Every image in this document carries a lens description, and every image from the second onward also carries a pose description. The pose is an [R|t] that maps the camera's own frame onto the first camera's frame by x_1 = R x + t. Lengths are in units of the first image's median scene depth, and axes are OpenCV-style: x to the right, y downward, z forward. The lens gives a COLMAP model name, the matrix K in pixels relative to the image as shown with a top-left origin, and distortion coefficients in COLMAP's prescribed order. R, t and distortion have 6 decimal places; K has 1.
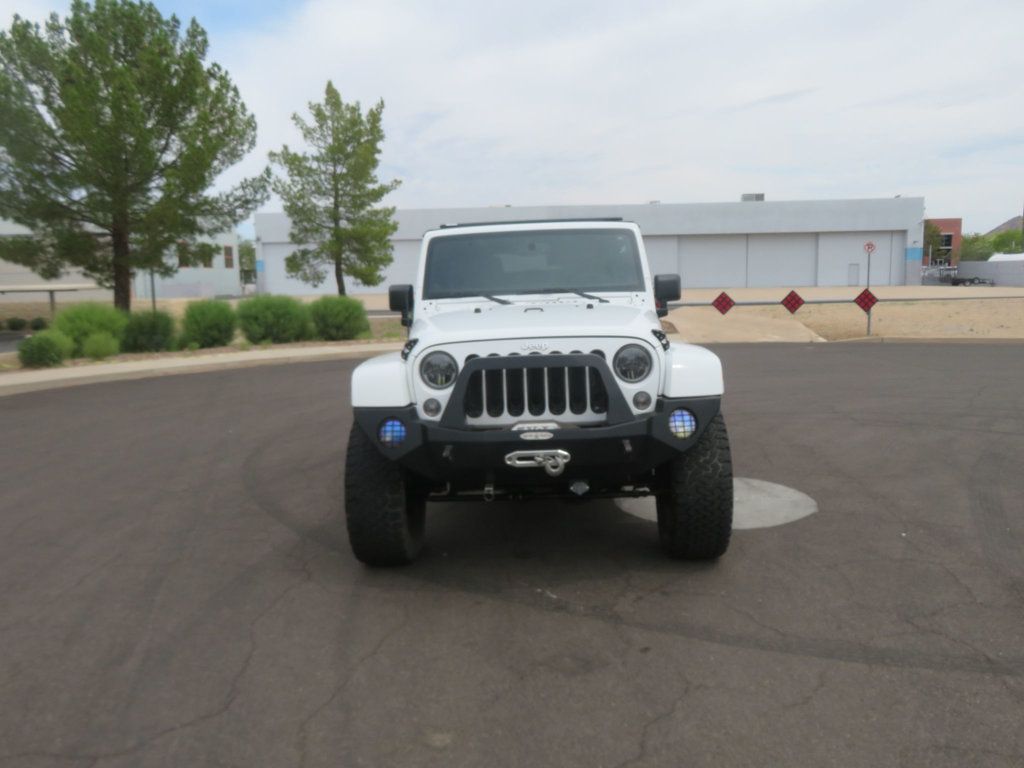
lens RADIAL K [[833.2, 0, 510.2], [0, 833.2, 381.2], [0, 0, 1]] dist [-0.016987, 0.016113]
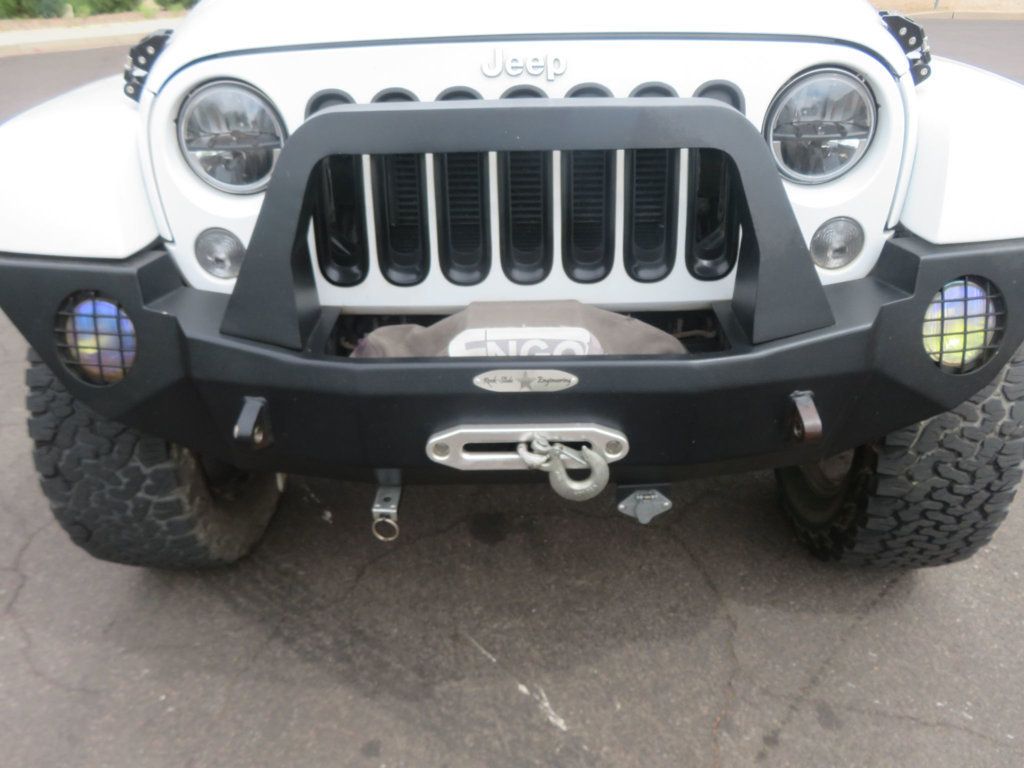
lens RADIAL K [[833.2, 0, 512.7], [0, 833.2, 383.8], [0, 0, 1]] dist [-0.016987, 0.016113]
pose [[0.999683, 0.005479, 0.024571, 0.018192], [-0.014149, 0.929580, 0.368348, -0.046121], [-0.020822, -0.368579, 0.929363, 0.669394]]
